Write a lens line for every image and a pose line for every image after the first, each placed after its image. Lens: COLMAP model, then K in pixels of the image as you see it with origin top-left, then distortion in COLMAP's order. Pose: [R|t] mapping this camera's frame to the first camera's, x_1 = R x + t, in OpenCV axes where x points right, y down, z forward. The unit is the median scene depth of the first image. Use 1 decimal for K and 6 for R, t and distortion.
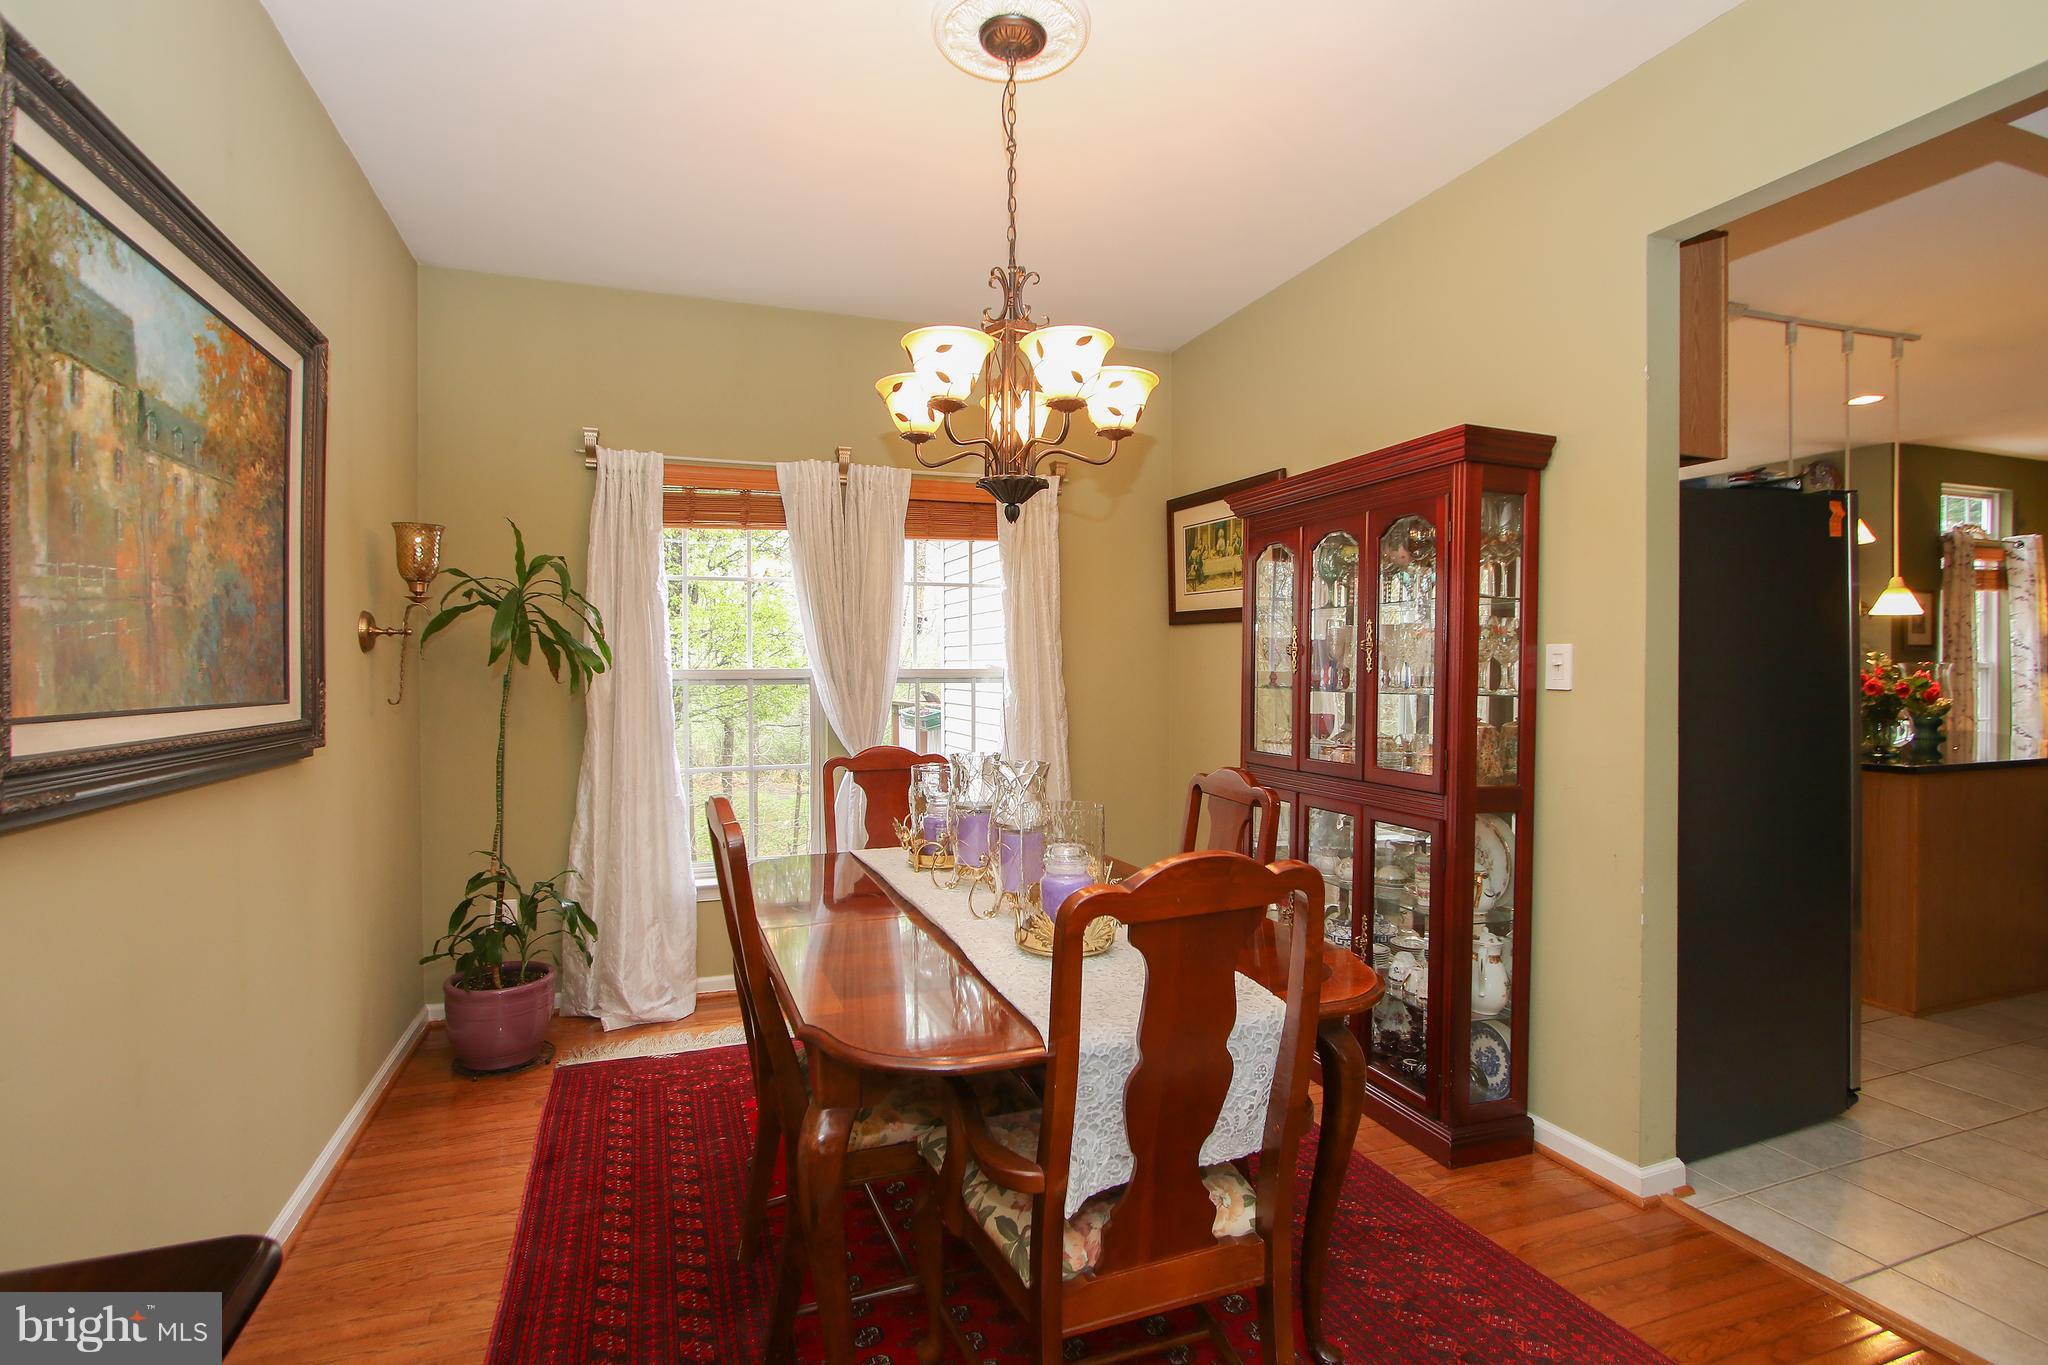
lens RADIAL K [[979.7, 0, 1020.0], [0, 979.7, 670.4], [0, 0, 1]] dist [0.000603, 0.000157]
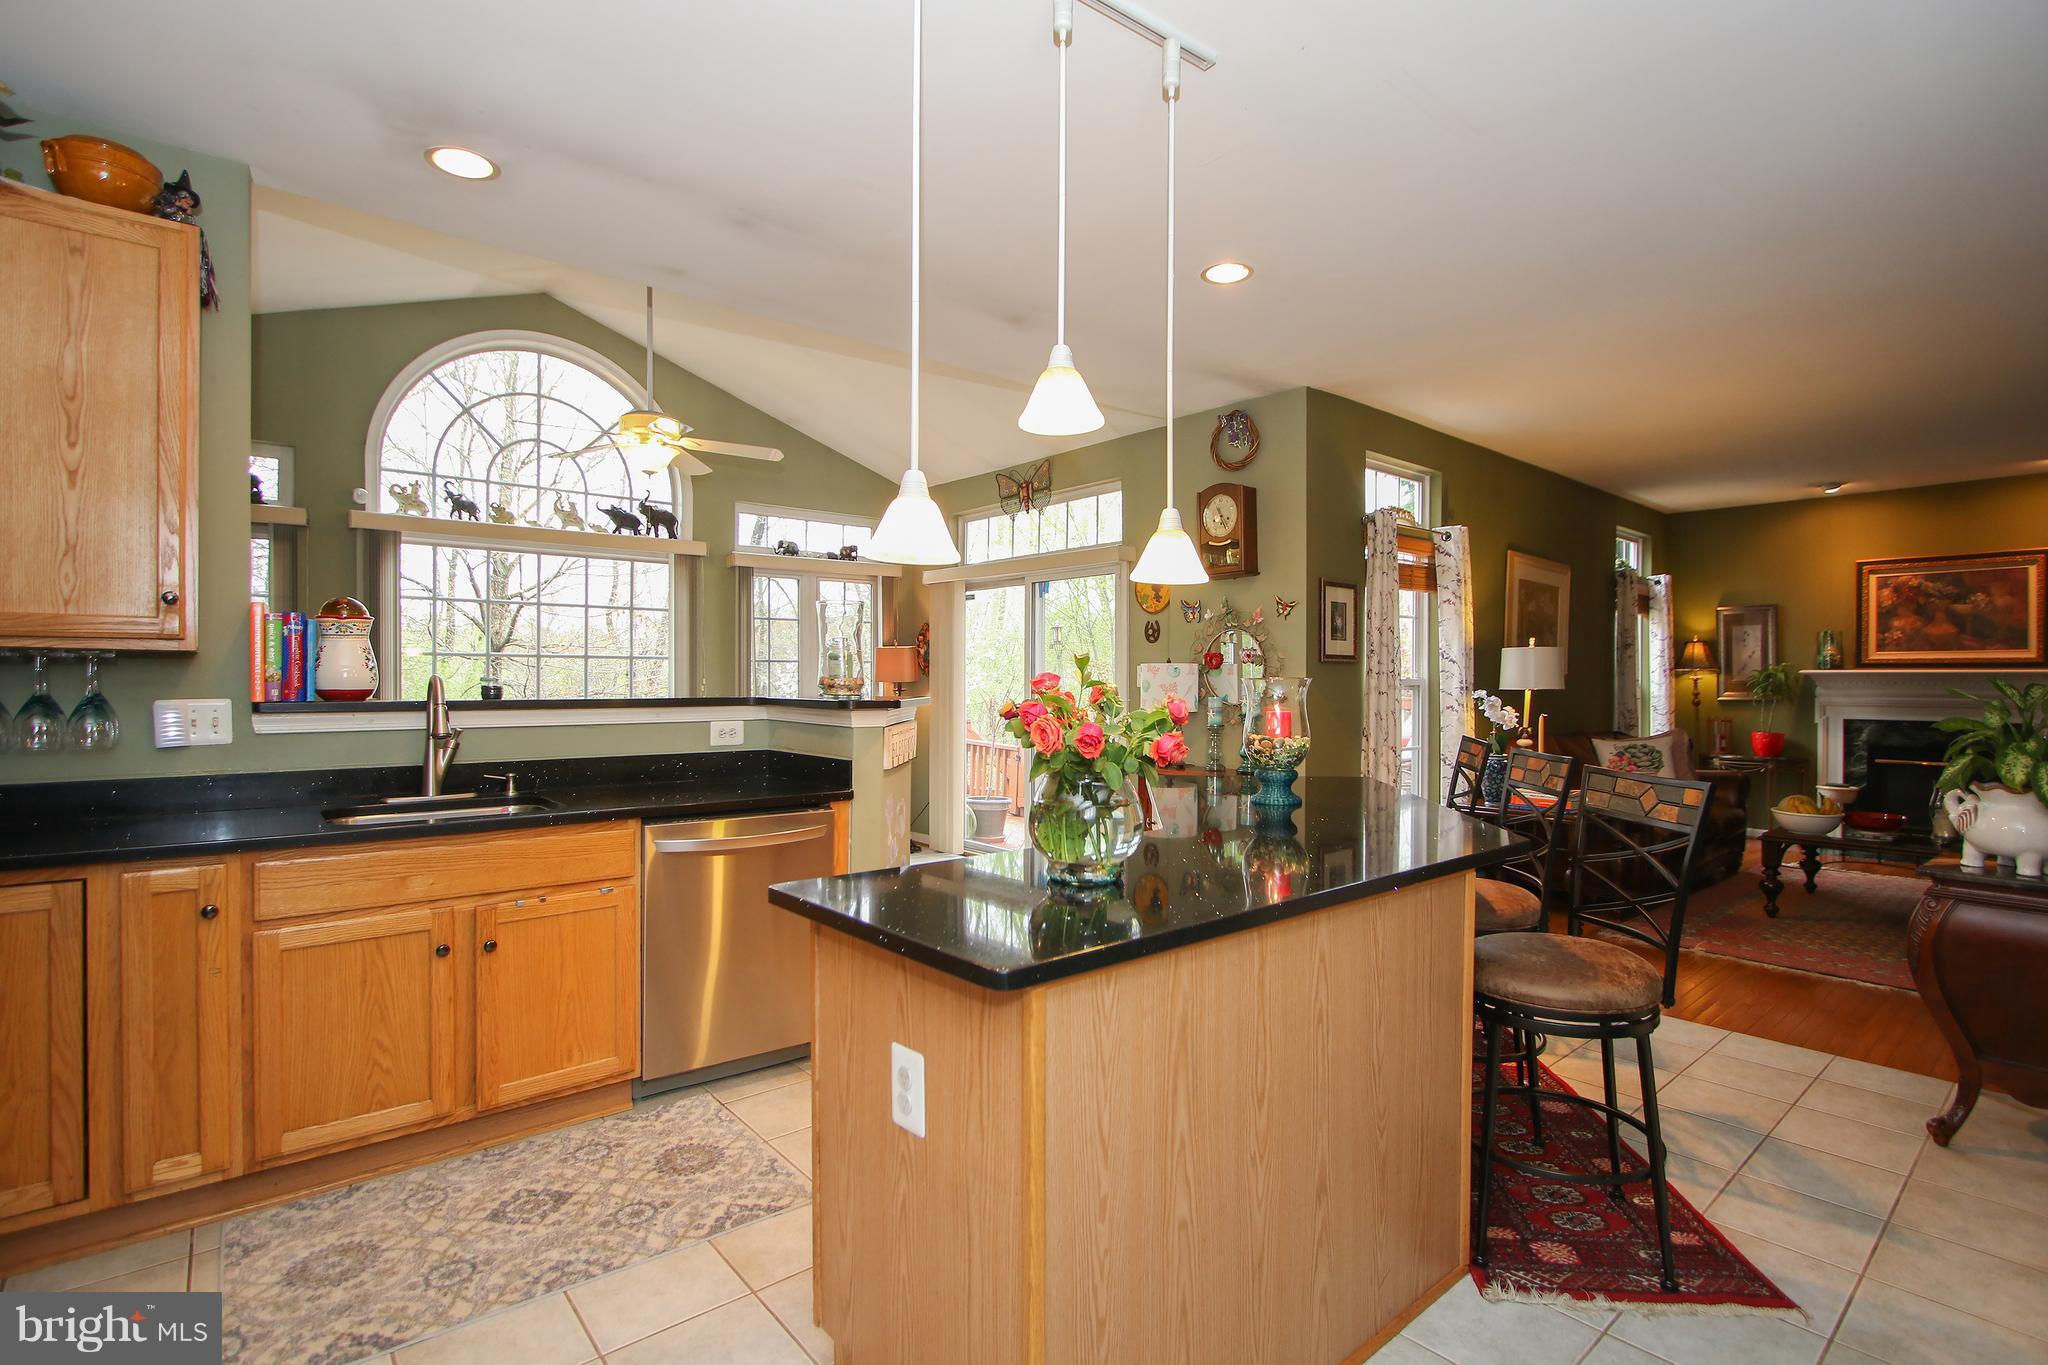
lens RADIAL K [[970.2, 0, 1044.1], [0, 970.2, 679.5], [0, 0, 1]] dist [-0.019565, 0.000178]
pose [[0.939105, 0.004339, 0.343602, 0.434029], [-0.004165, 0.999991, -0.001243, -0.005402], [-0.343604, -0.000264, 0.939114, 0.361760]]
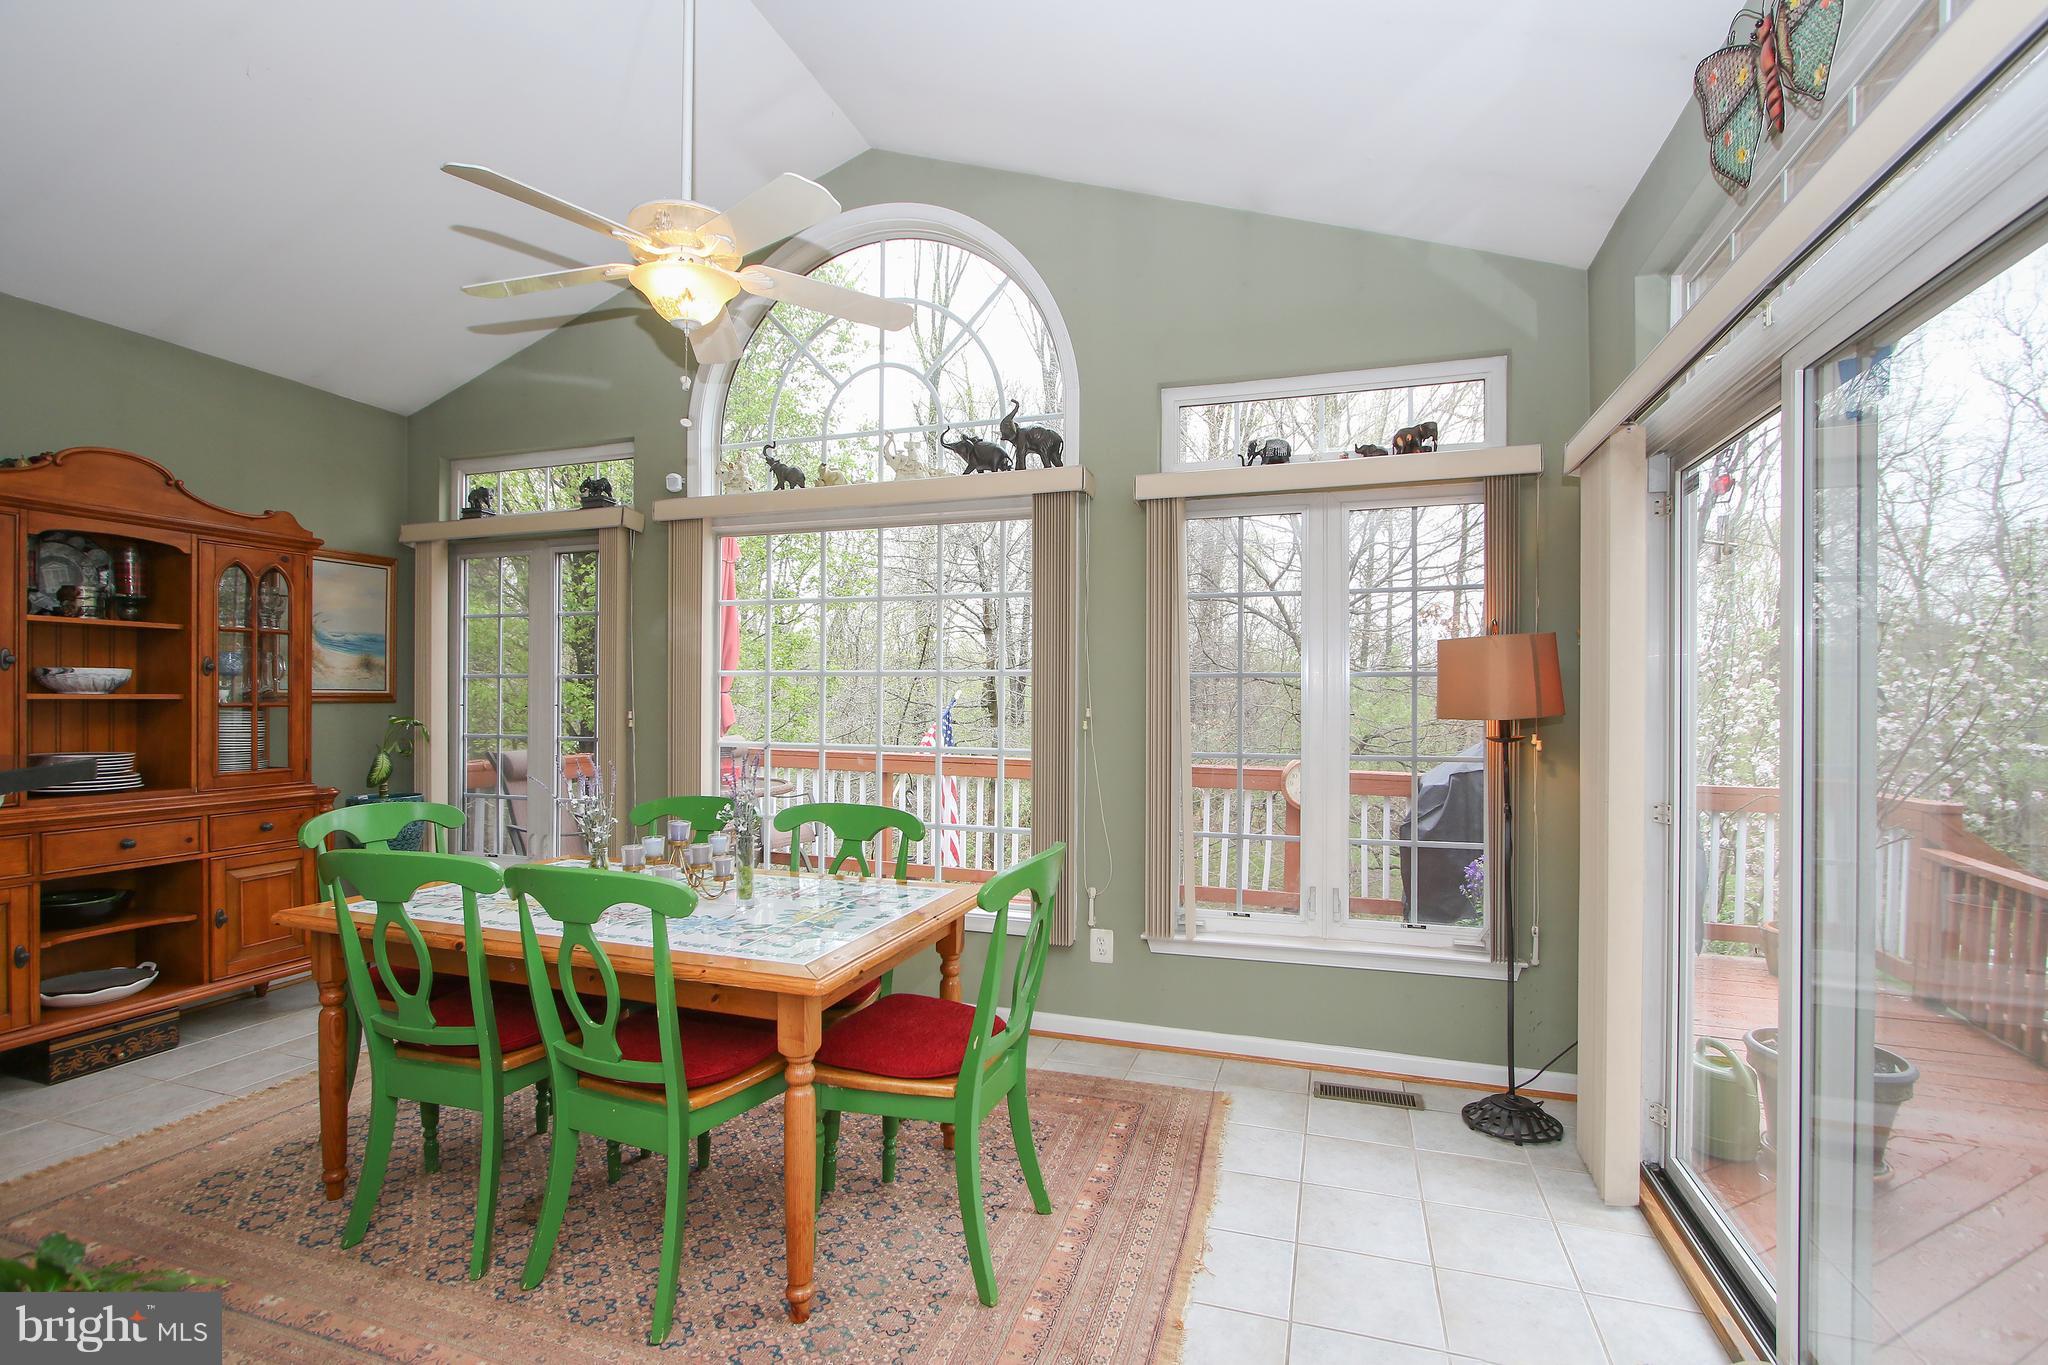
lens RADIAL K [[950.8, 0, 1012.3], [0, 950.8, 696.3], [0, 0, 1]] dist [-0.012452, 0.000126]
pose [[0.769654, 0.005684, -0.638436, 0.764611], [-0.008536, 0.999963, -0.001388, -0.011641], [0.638404, 0.006518, 0.769674, 0.955977]]
